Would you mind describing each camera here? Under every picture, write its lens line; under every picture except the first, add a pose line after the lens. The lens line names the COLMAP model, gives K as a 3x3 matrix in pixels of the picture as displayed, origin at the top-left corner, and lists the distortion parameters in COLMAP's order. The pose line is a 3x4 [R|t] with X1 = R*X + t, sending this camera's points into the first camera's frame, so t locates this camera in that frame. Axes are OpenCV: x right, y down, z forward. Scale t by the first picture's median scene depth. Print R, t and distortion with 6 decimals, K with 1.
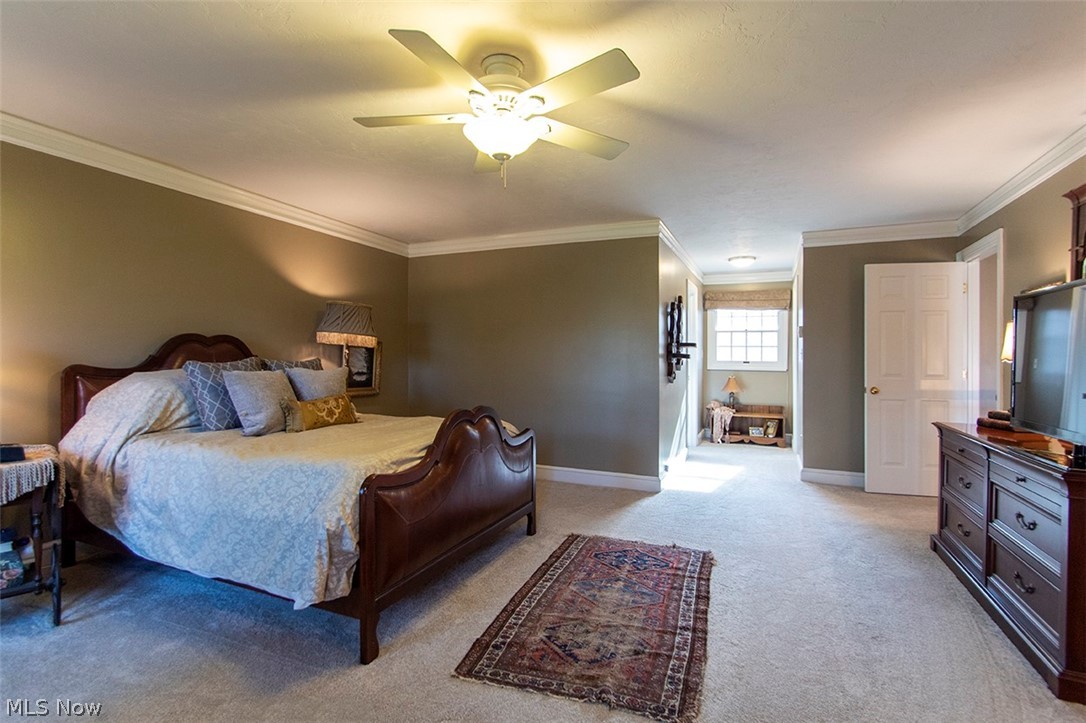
lens RADIAL K [[513.8, 0, 543.0], [0, 513.8, 361.5], [0, 0, 1]] dist [0.000377, -0.000111]
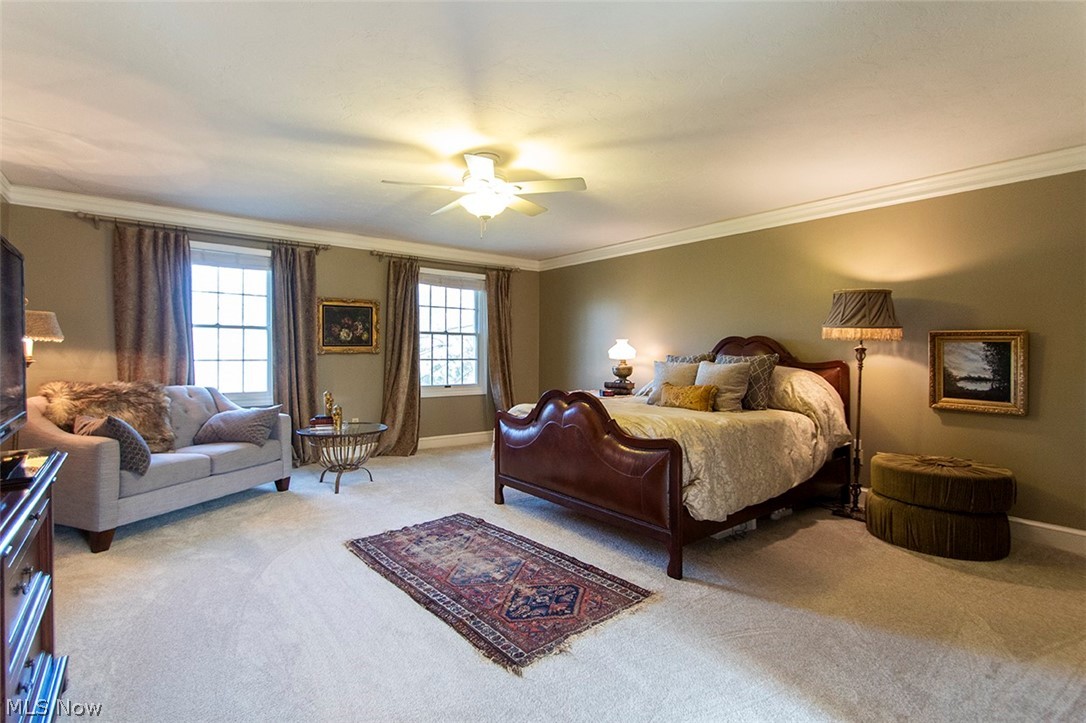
lens RADIAL K [[513.8, 0, 543.0], [0, 513.8, 361.5], [0, 0, 1]] dist [0.000377, -0.000111]
pose [[-0.462800, 0.008057, -0.886426, 0.838372], [-0.019432, 0.999626, 0.019231, -0.003665], [0.886250, 0.026125, -0.462470, 1.294223]]
